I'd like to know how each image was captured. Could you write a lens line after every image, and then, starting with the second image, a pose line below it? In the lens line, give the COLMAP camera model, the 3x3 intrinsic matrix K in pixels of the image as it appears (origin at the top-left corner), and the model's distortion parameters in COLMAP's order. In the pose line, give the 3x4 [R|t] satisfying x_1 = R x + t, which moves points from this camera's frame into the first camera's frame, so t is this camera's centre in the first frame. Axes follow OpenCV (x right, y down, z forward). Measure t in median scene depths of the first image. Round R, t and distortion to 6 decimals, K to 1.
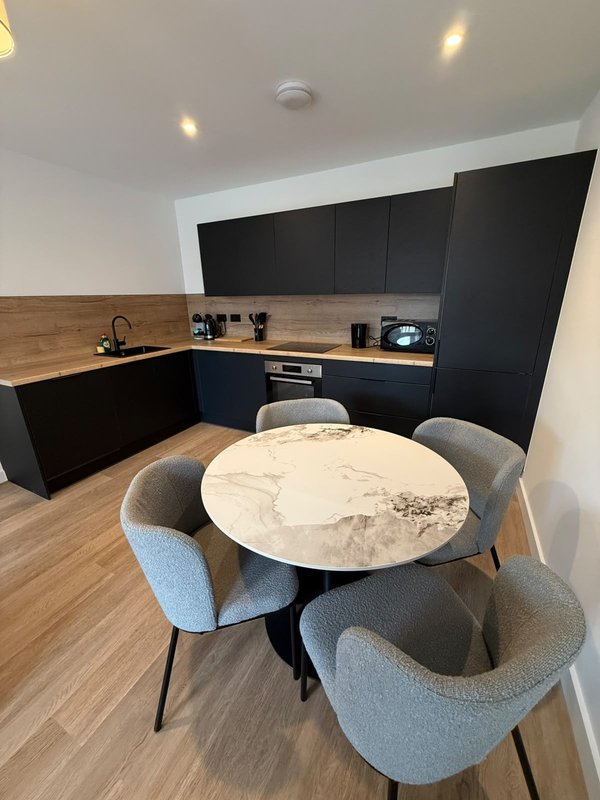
lens RADIAL K [[318.1, 0, 298.6], [0, 318.1, 398.0], [0, 0, 1]] dist [-0.000187, 0.000914]
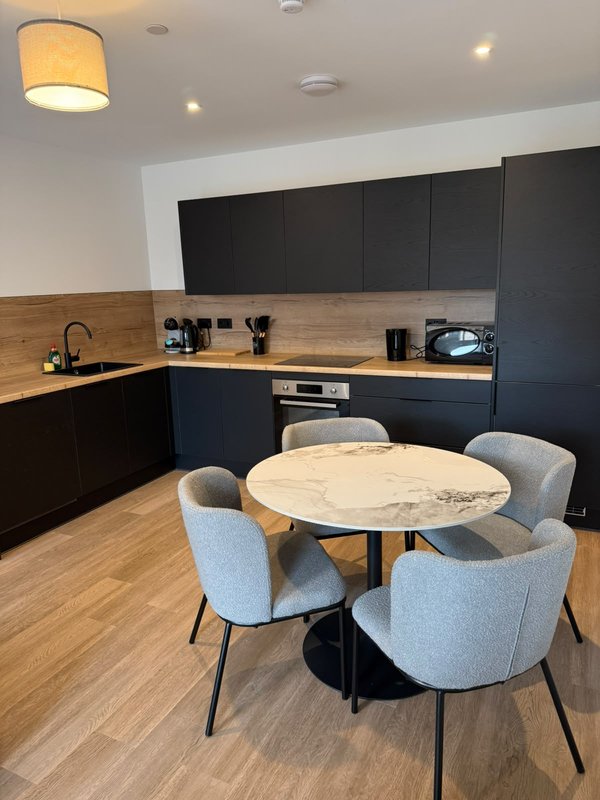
lens RADIAL K [[565.8, 0, 300.9], [0, 565.8, 400.4], [0, 0, 1]] dist [0.064258, -0.077543]
pose [[0.999717, -0.013993, 0.019220, -0.111184], [0.015973, 0.994124, -0.107067, 0.129803], [-0.017609, 0.107344, 0.994066, -0.543220]]
